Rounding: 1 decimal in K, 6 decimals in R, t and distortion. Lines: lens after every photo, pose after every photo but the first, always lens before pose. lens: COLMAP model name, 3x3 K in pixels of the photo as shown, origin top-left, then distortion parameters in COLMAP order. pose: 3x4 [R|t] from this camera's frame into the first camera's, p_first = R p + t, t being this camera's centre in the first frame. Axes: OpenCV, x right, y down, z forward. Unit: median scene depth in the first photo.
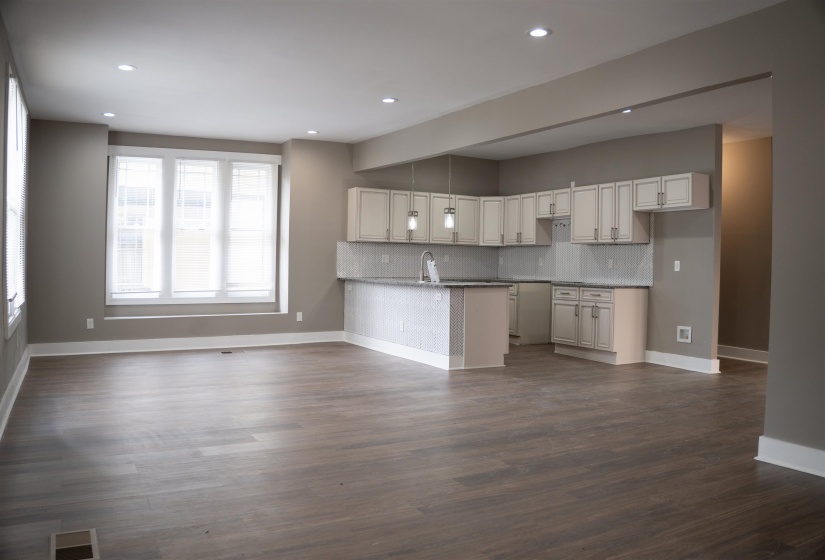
lens RADIAL K [[657.7, 0, 412.5], [0, 657.7, 280.0], [0, 0, 1]] dist [-0.208914, 0.121148]
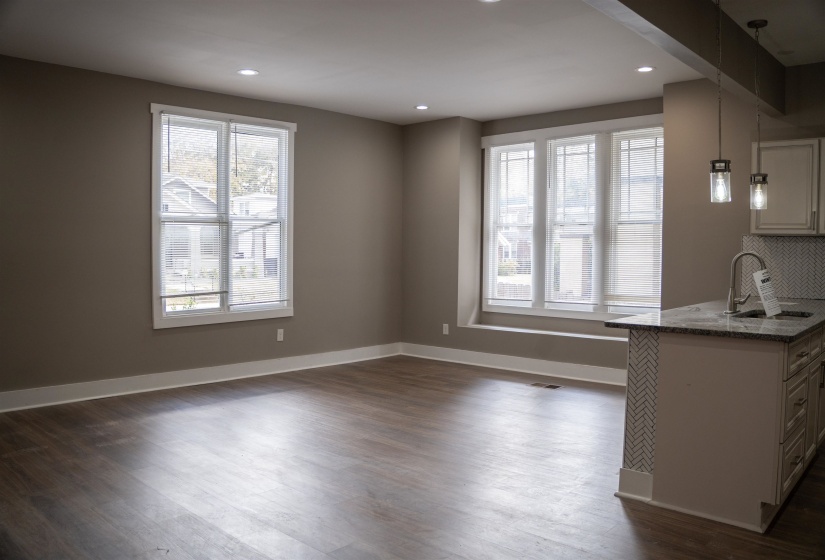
lens RADIAL K [[657.7, 0, 412.5], [0, 657.7, 280.0], [0, 0, 1]] dist [-0.208914, 0.121148]
pose [[0.312385, 0.032285, -0.949407, 0.391881], [-0.031583, 0.999223, 0.023587, -0.025304], [0.949431, 0.022617, 0.313162, 0.608730]]
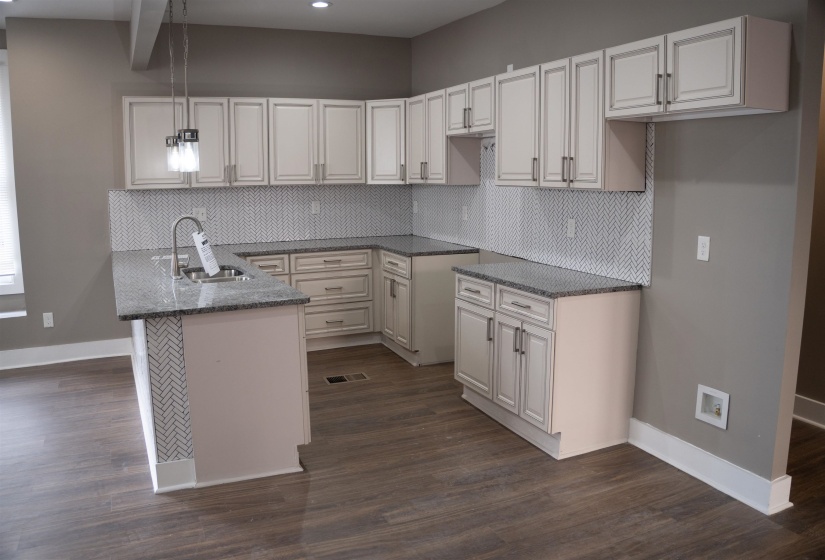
lens RADIAL K [[657.7, 0, 412.5], [0, 657.7, 280.0], [0, 0, 1]] dist [-0.208914, 0.121148]
pose [[0.996900, -0.009719, -0.078082, 0.233870], [0.020233, 0.990638, 0.135005, -0.057576], [0.076039, -0.136166, 0.987764, 0.517537]]
